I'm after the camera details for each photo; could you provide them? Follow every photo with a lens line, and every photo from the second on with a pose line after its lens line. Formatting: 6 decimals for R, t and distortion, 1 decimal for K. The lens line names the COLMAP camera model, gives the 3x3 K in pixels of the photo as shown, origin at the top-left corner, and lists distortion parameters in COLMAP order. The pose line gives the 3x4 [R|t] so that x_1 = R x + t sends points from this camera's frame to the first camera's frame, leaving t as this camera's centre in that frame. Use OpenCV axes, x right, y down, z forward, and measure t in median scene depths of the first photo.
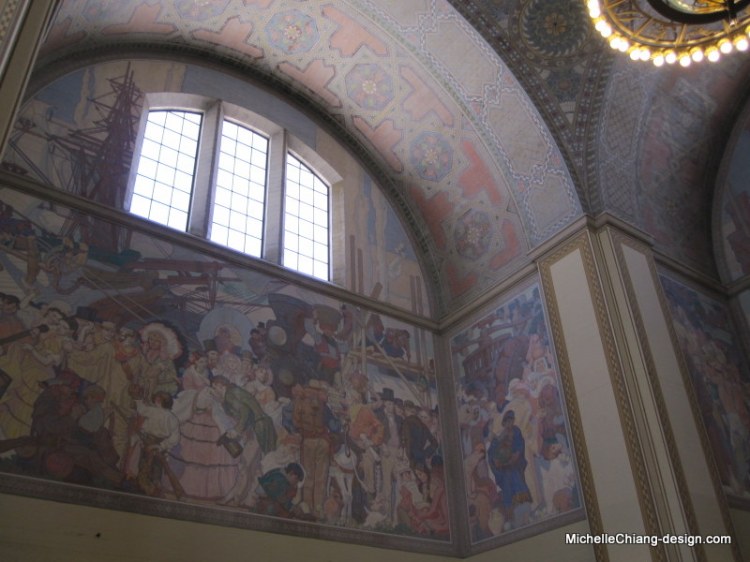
lens RADIAL K [[727.1, 0, 375.0], [0, 727.1, 281.0], [0, 0, 1]] dist [-0.071684, 0.011111]
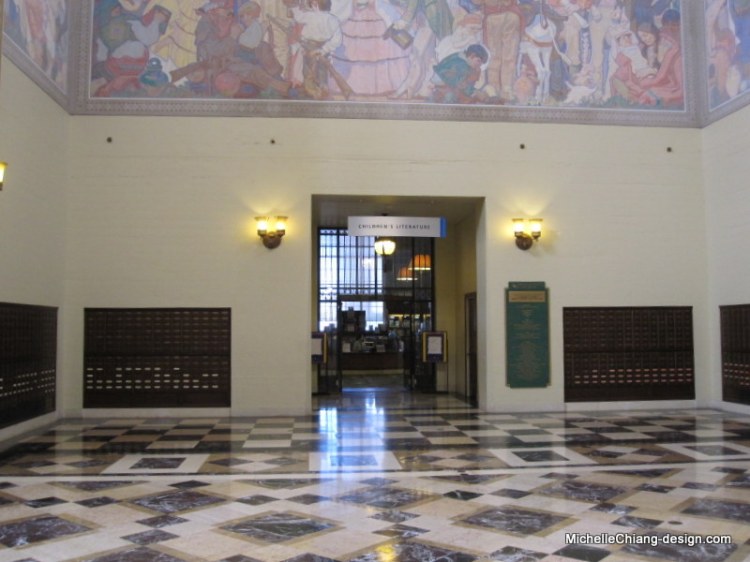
lens RADIAL K [[727.1, 0, 375.0], [0, 727.1, 281.0], [0, 0, 1]] dist [-0.071684, 0.011111]
pose [[0.856814, 0.010450, -0.515520, 0.259806], [0.258115, 0.856817, 0.446365, 0.068800], [0.446371, -0.515515, 0.731435, 0.120795]]
